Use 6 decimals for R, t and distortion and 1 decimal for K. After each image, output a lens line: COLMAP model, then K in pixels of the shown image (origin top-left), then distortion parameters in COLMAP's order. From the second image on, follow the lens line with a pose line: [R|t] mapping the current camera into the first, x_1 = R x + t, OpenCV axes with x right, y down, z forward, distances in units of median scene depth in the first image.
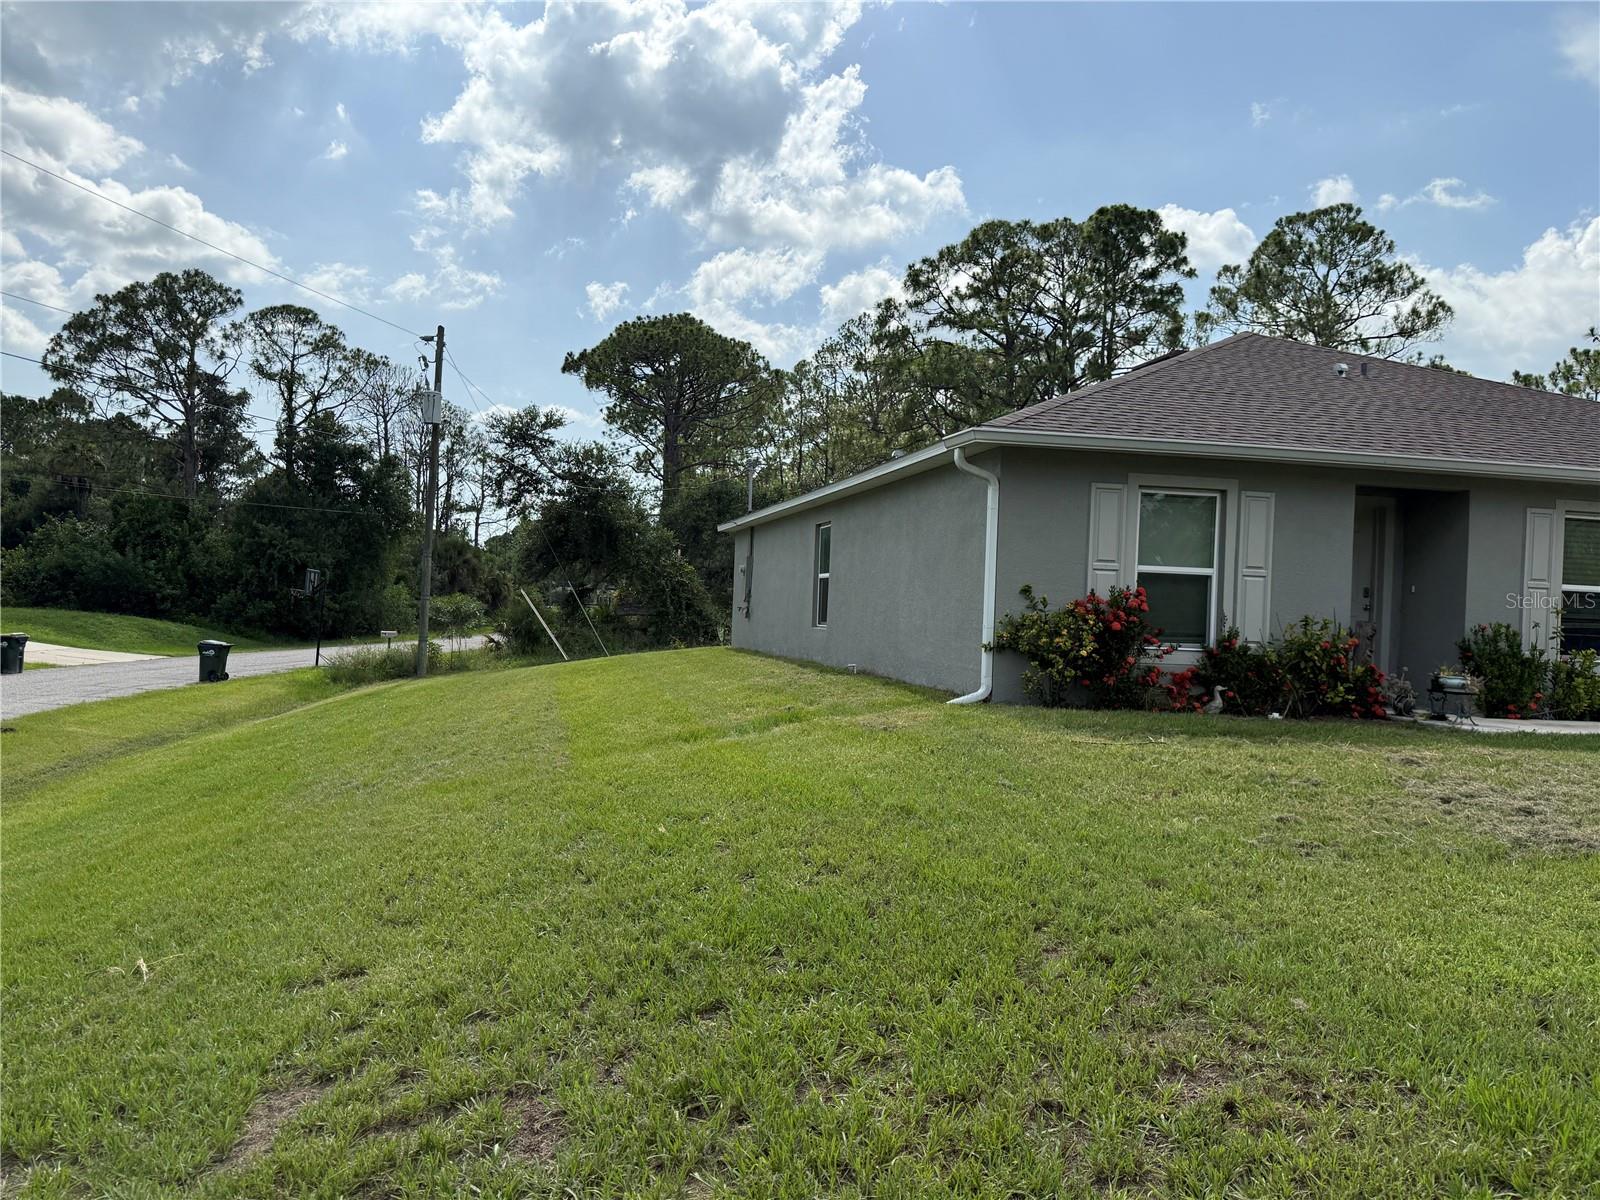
lens RADIAL K [[1131.9, 0, 800.0], [0, 1131.9, 600.0], [0, 0, 1]] dist [0.148731, -0.271493]
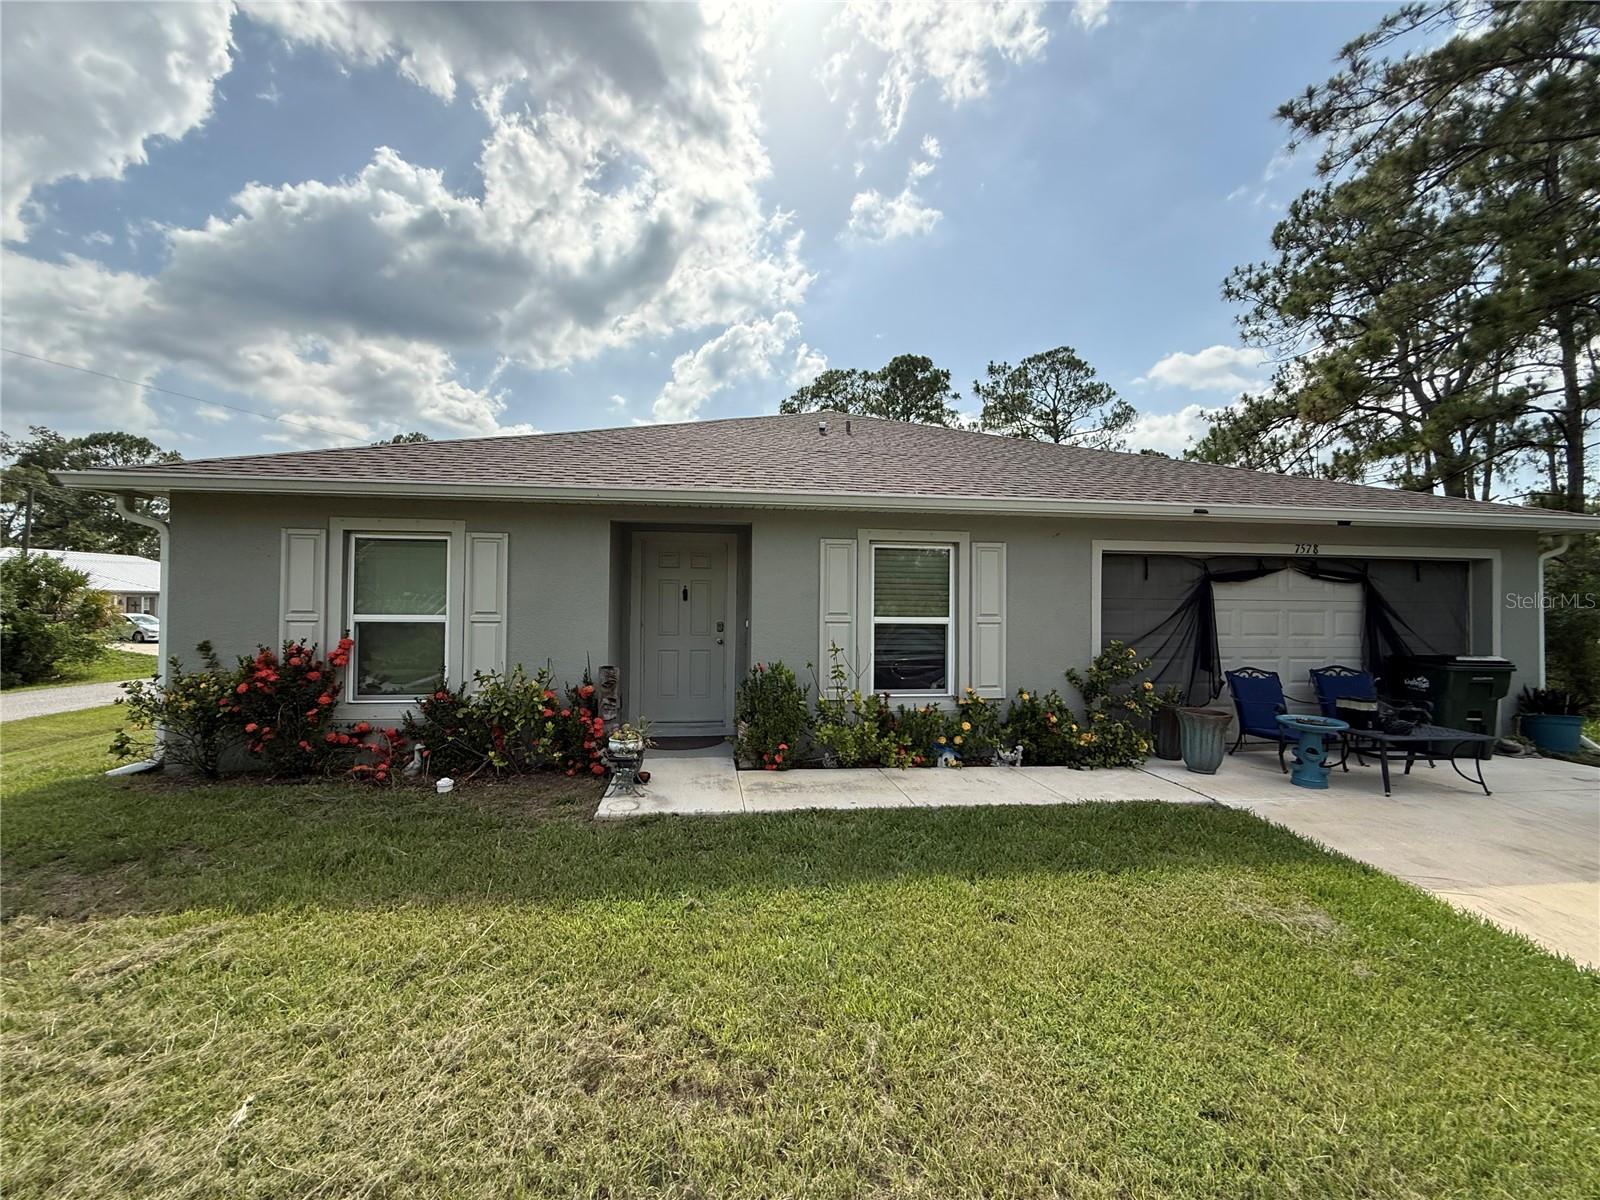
lens RADIAL K [[625.0, 0, 810.9], [0, 625.0, 596.5], [0, 0, 1]] dist [-0.001456, 0.003653]
pose [[0.996051, -0.030370, -0.083430, 0.211916], [0.029259, 0.999467, -0.014508, -0.007992], [0.083826, 0.012010, 0.996408, 0.154405]]
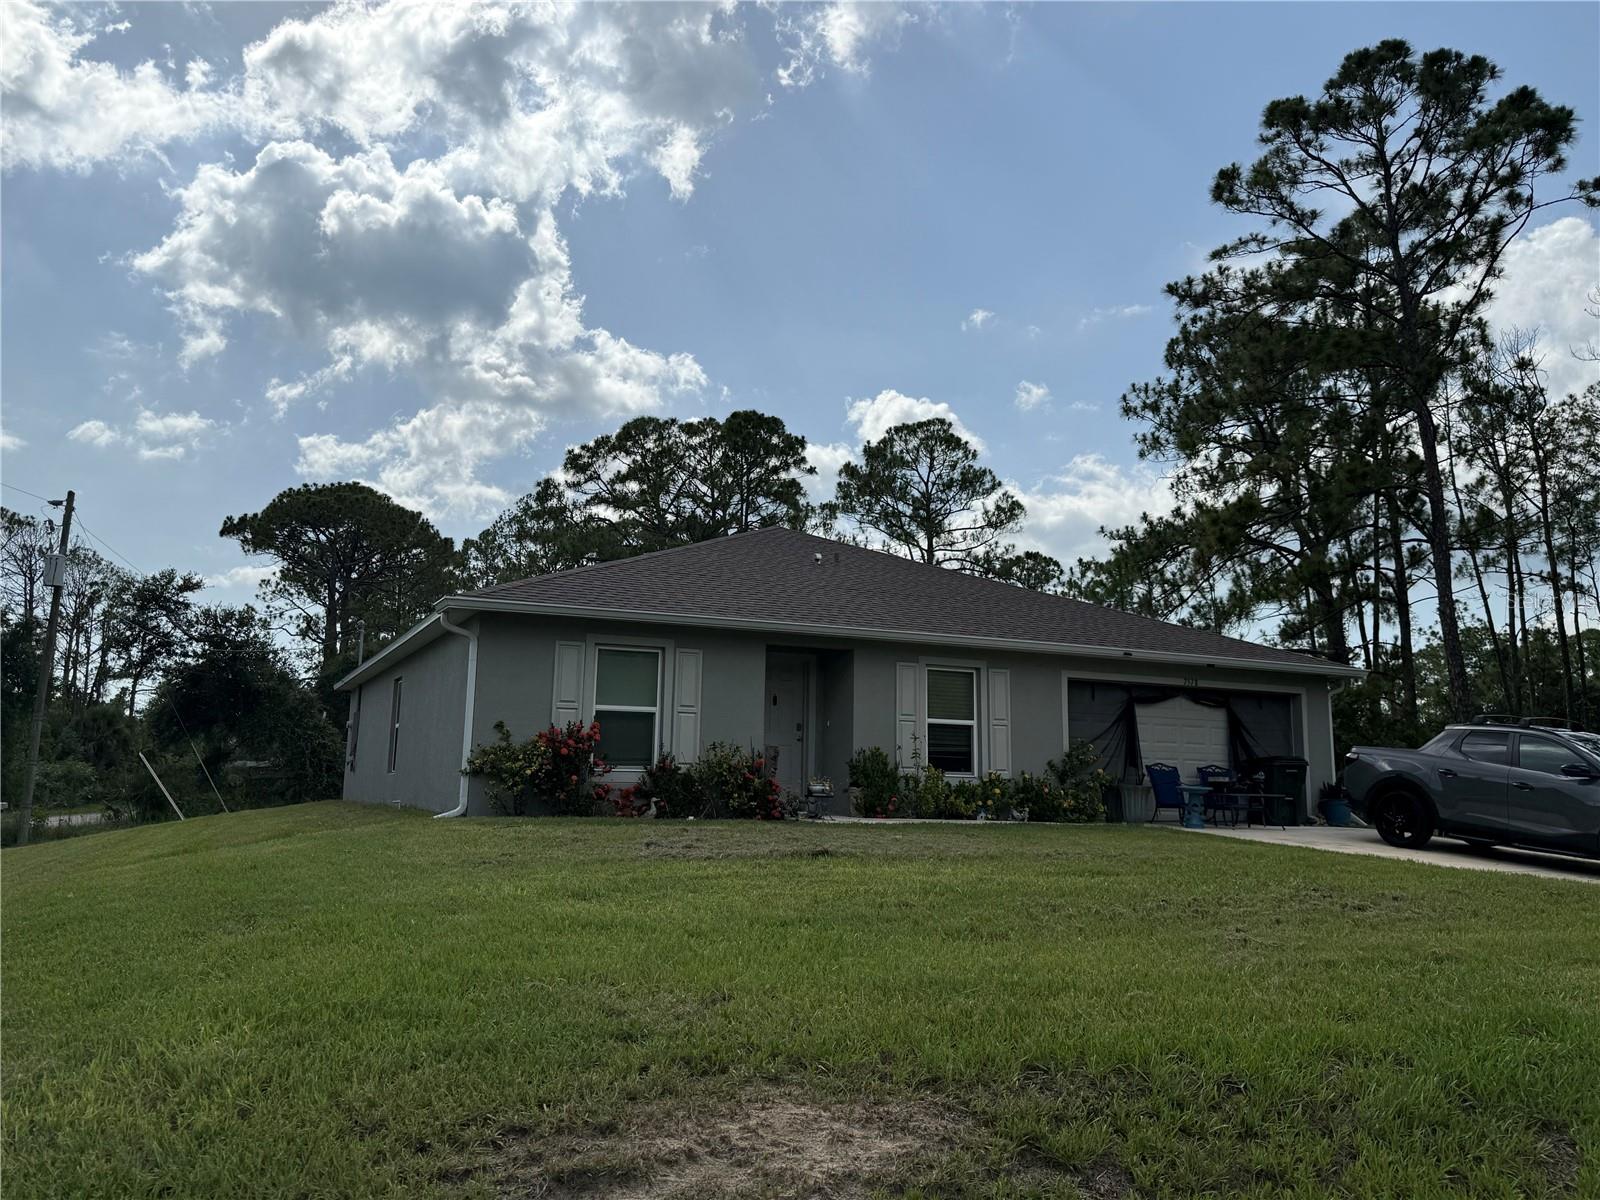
lens RADIAL K [[1131.9, 0, 800.0], [0, 1131.9, 600.0], [0, 0, 1]] dist [0.148731, -0.271493]
pose [[0.973144, 0.013974, 0.229772, 0.066420], [0.019709, 0.989433, -0.143645, 0.012278], [-0.229352, 0.144316, 0.962586, -0.089248]]
